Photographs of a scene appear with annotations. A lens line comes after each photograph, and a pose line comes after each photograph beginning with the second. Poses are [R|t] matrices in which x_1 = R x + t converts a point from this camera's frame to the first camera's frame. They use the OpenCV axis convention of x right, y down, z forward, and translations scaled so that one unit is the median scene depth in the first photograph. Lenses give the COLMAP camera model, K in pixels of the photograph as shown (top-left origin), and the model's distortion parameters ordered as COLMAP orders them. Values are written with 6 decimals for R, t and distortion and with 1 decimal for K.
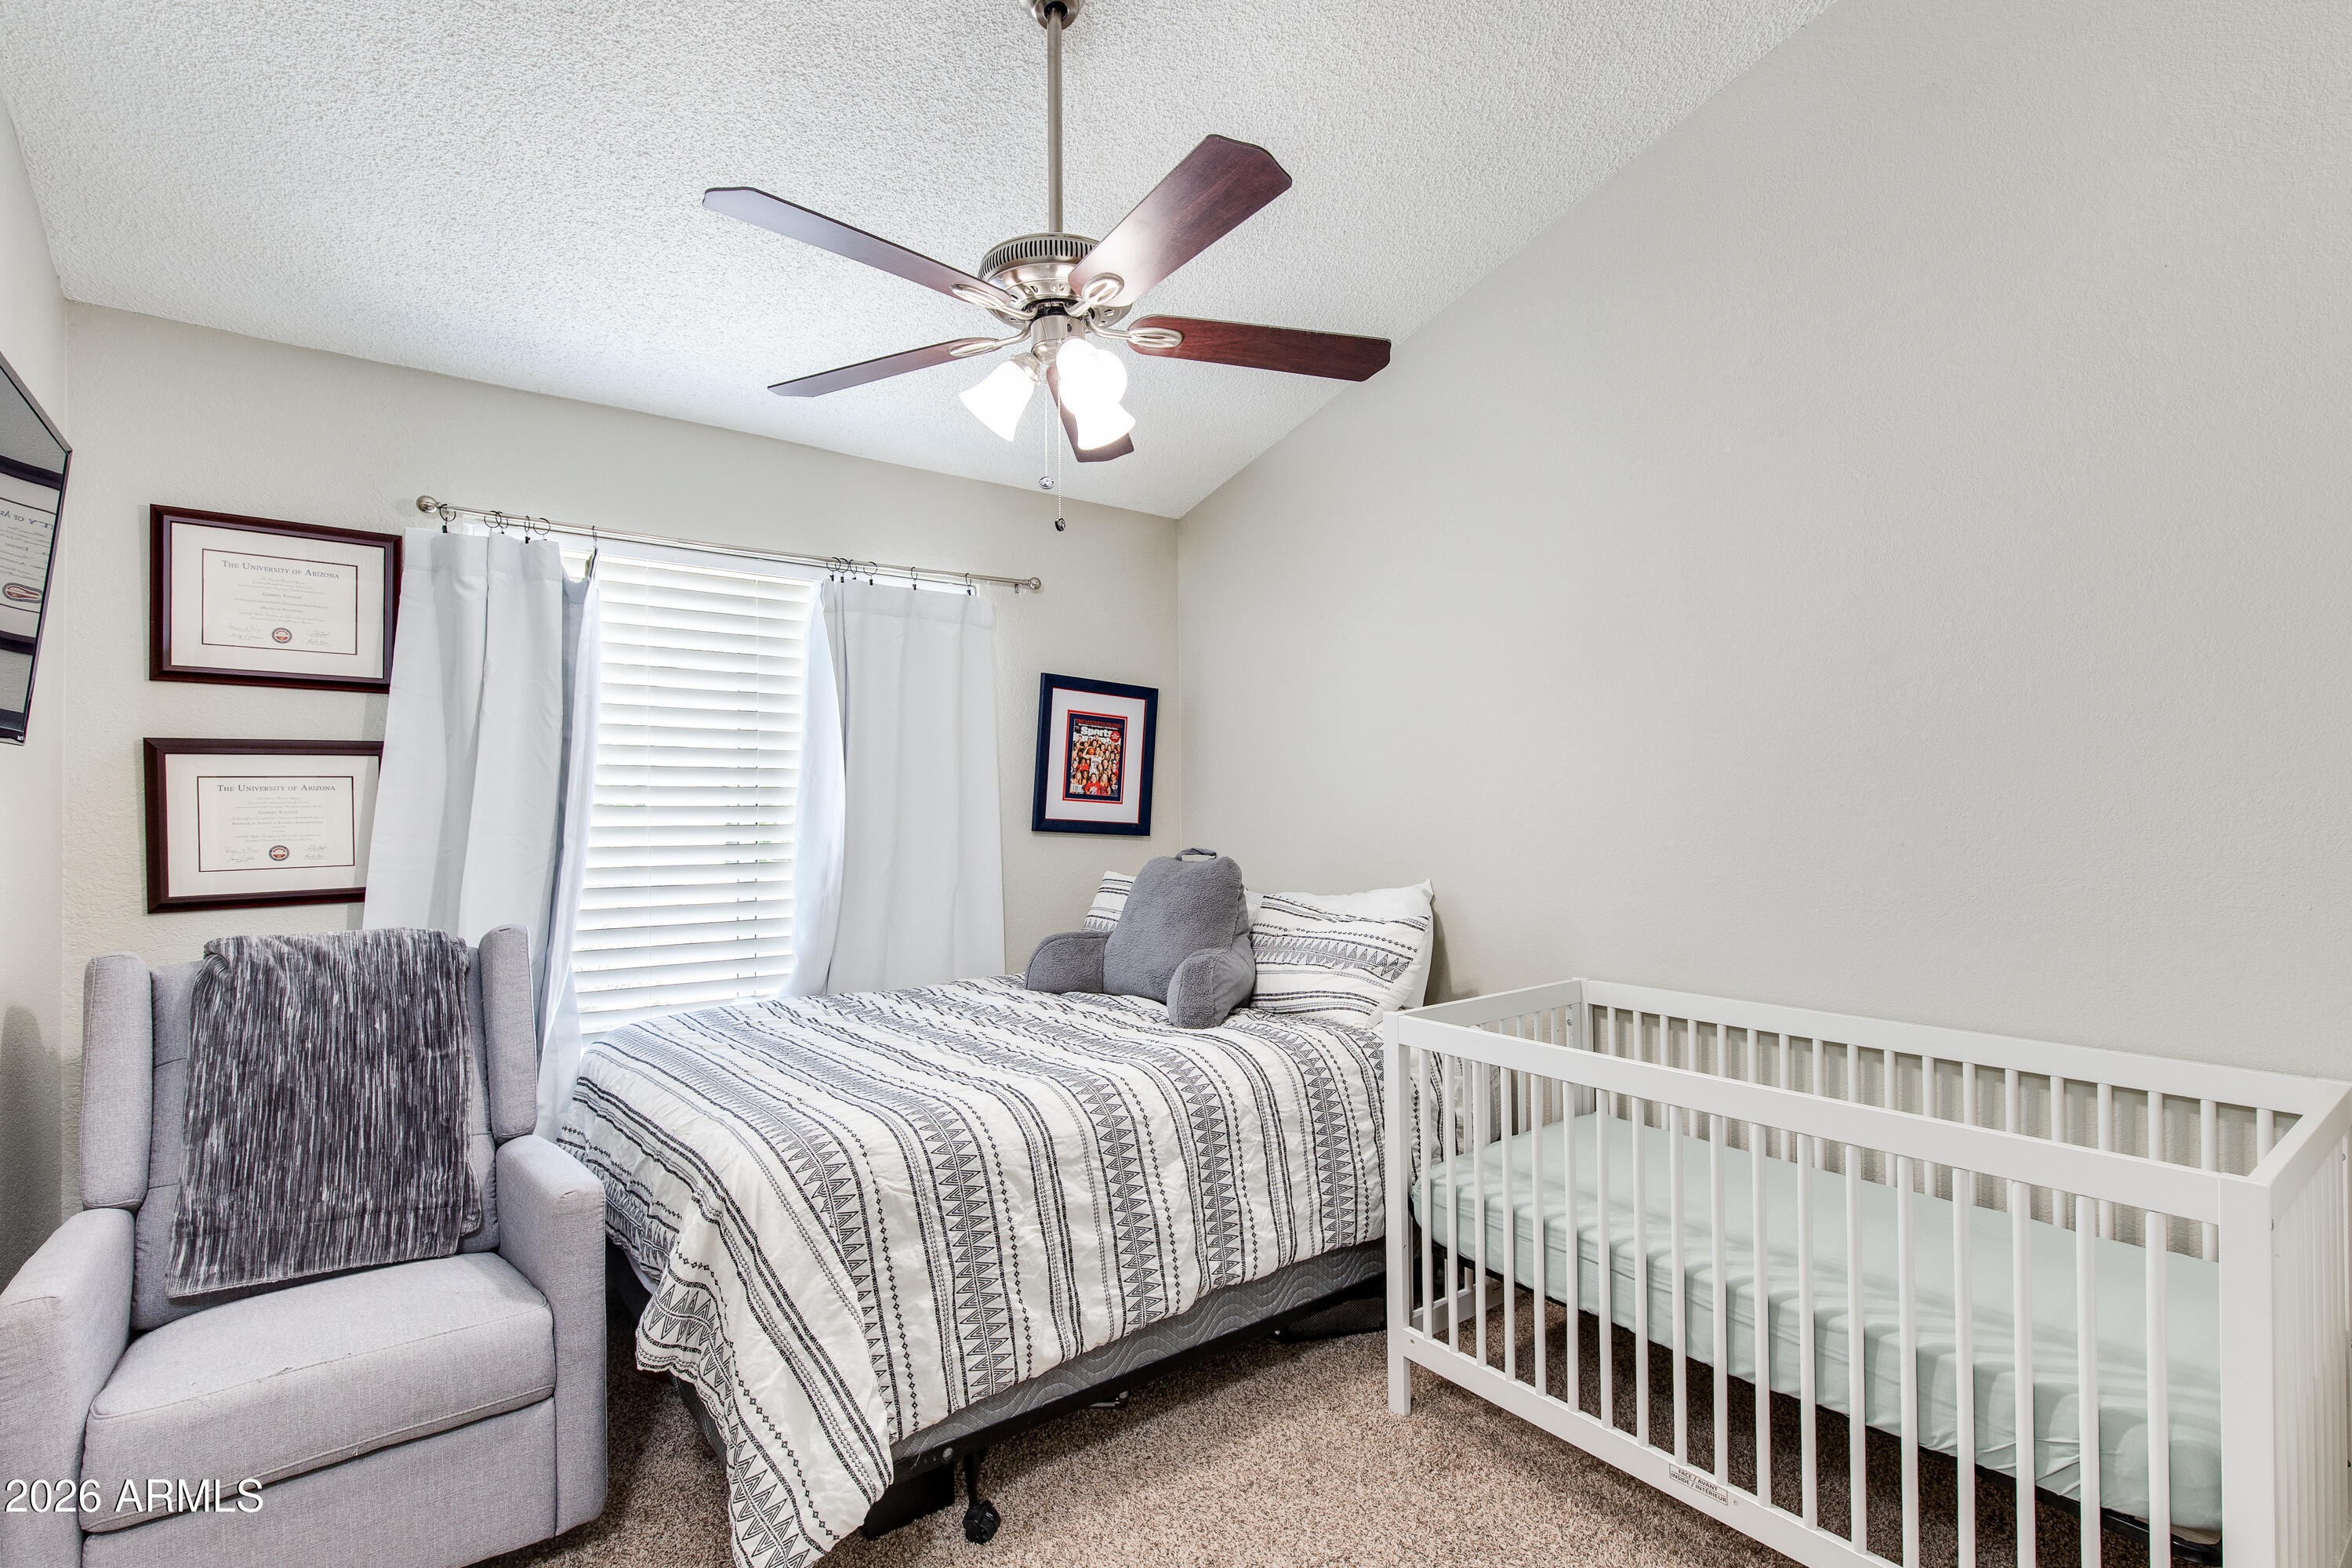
lens RADIAL K [[1071.8, 0, 1176.0], [0, 1071.8, 785.8], [0, 0, 1]] dist [0.004857, -0.001638]
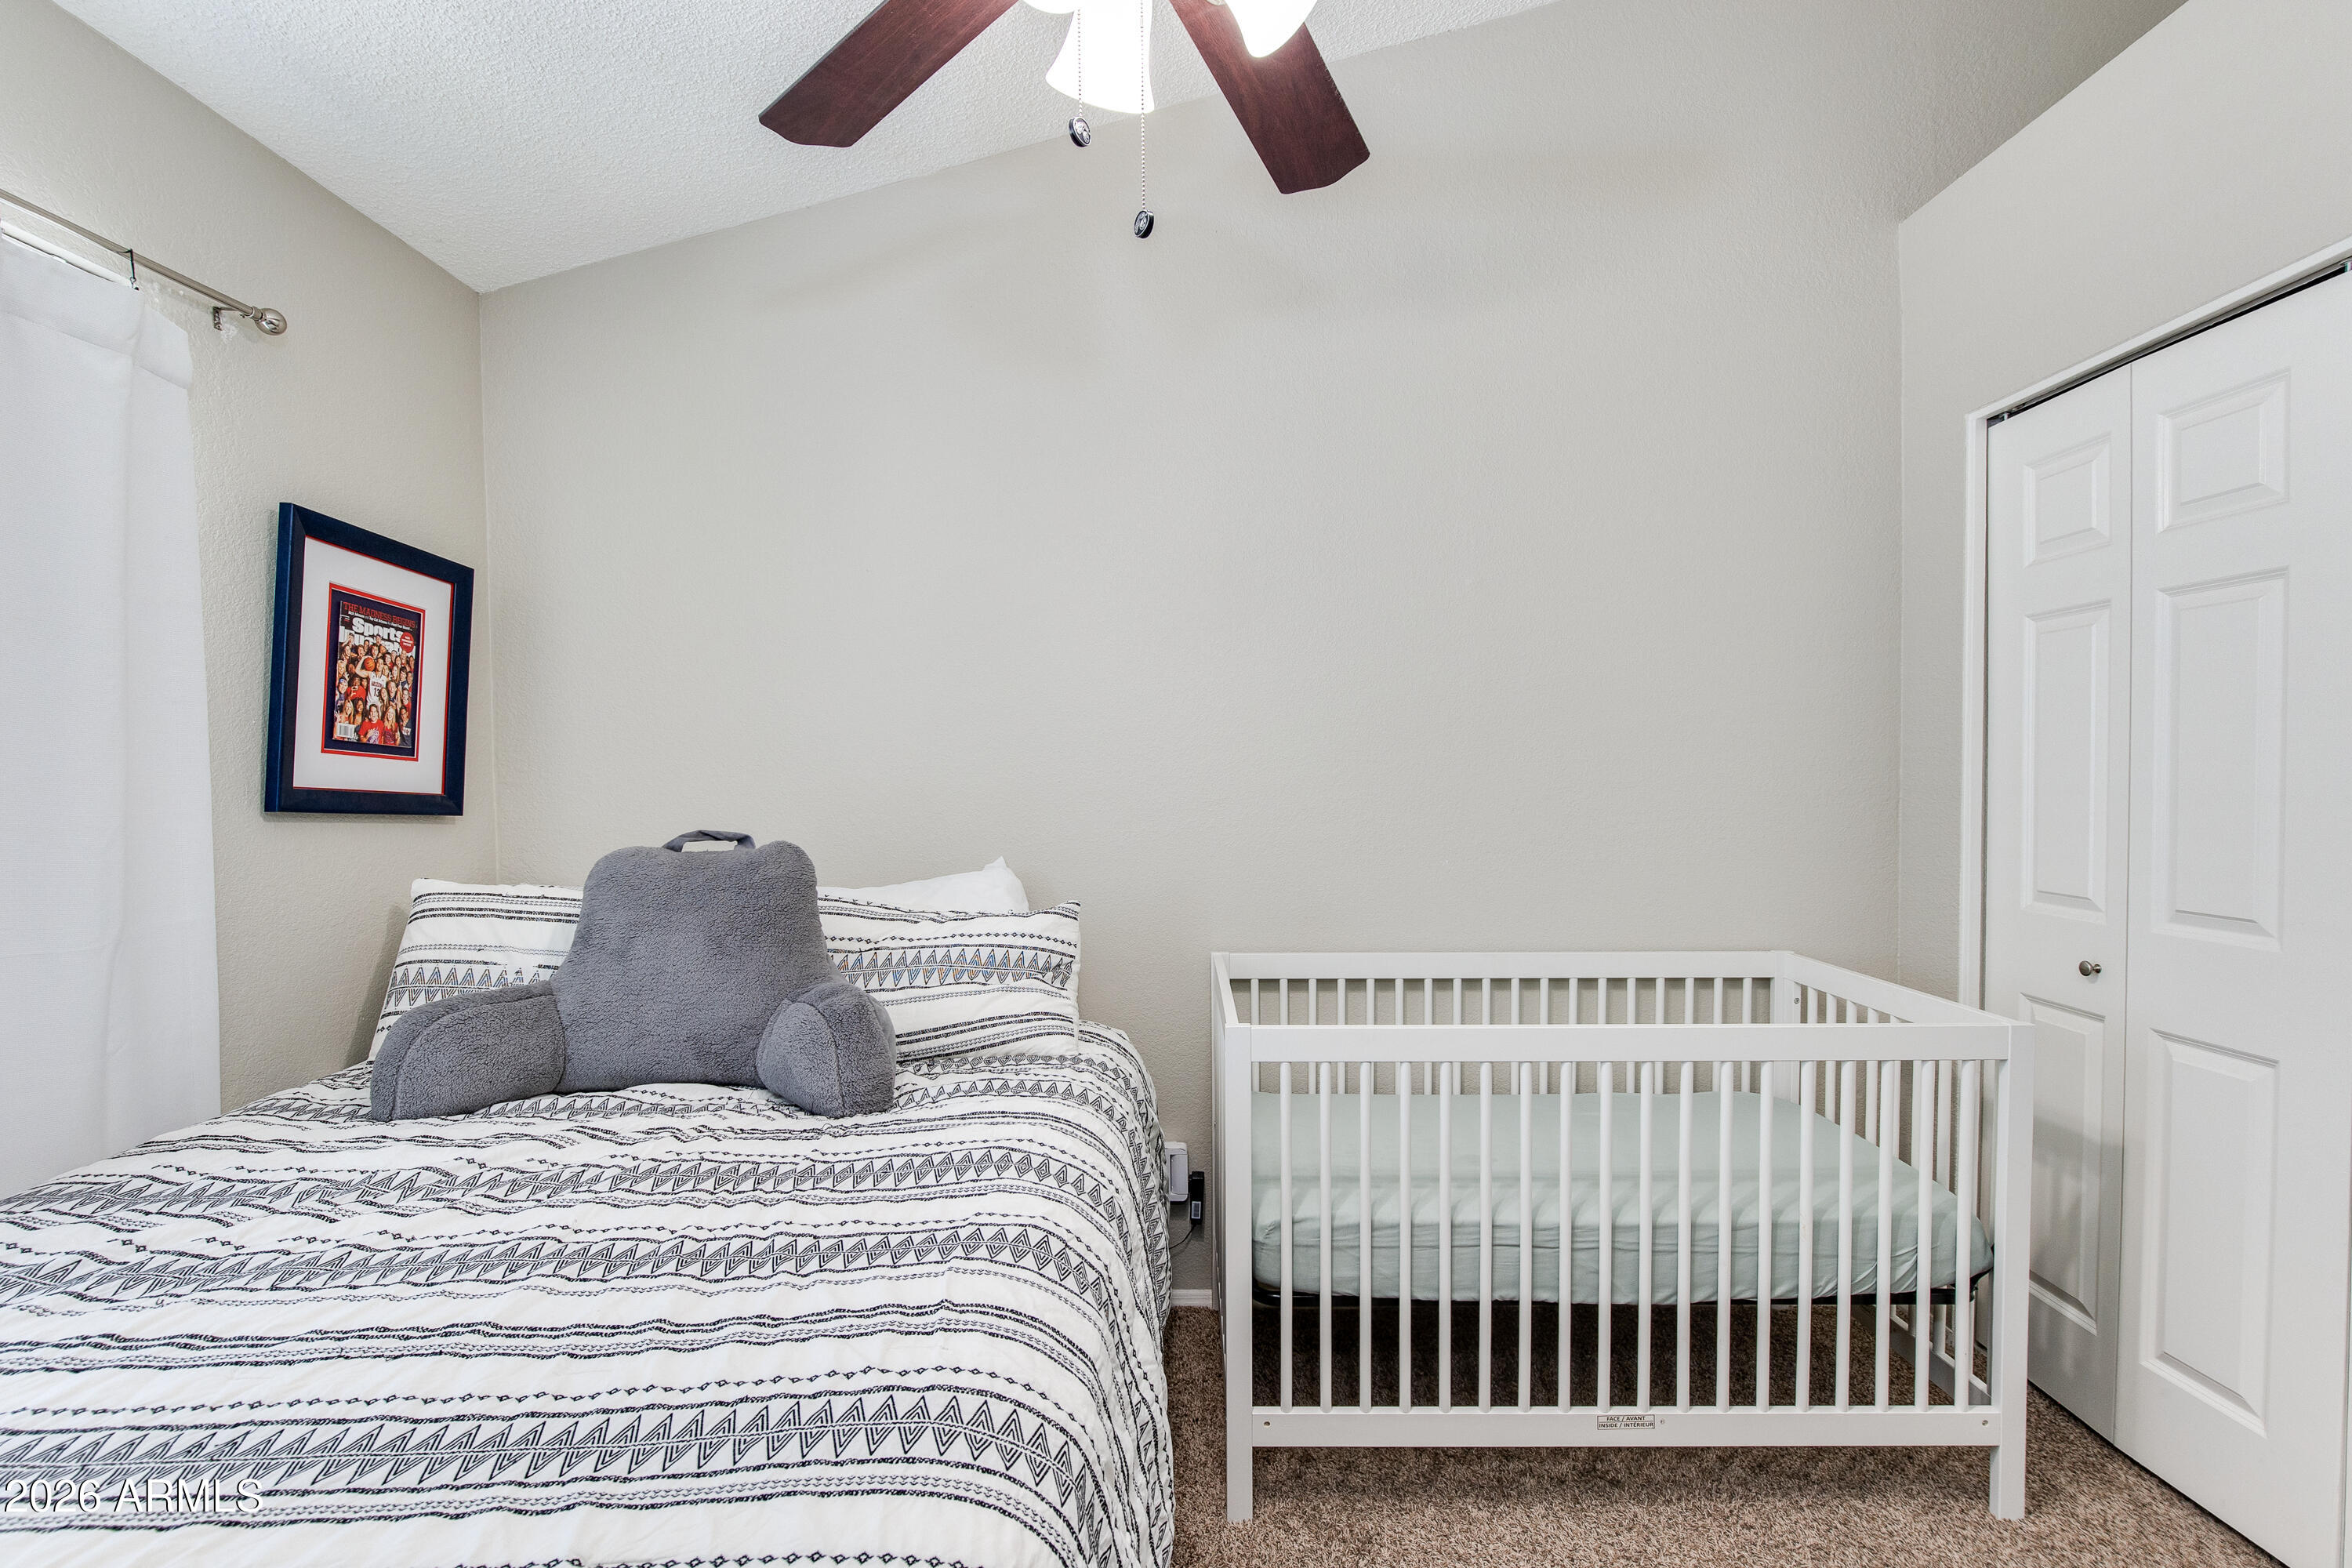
lens RADIAL K [[1071.8, 0, 1177.1], [0, 1071.8, 791.5], [0, 0, 1]] dist [0.004857, -0.001638]
pose [[0.607040, -0.013502, 0.794557, -0.274116], [-0.017087, 0.999403, 0.030037, 0.009604], [-0.794488, -0.031810, 0.606447, 0.342643]]
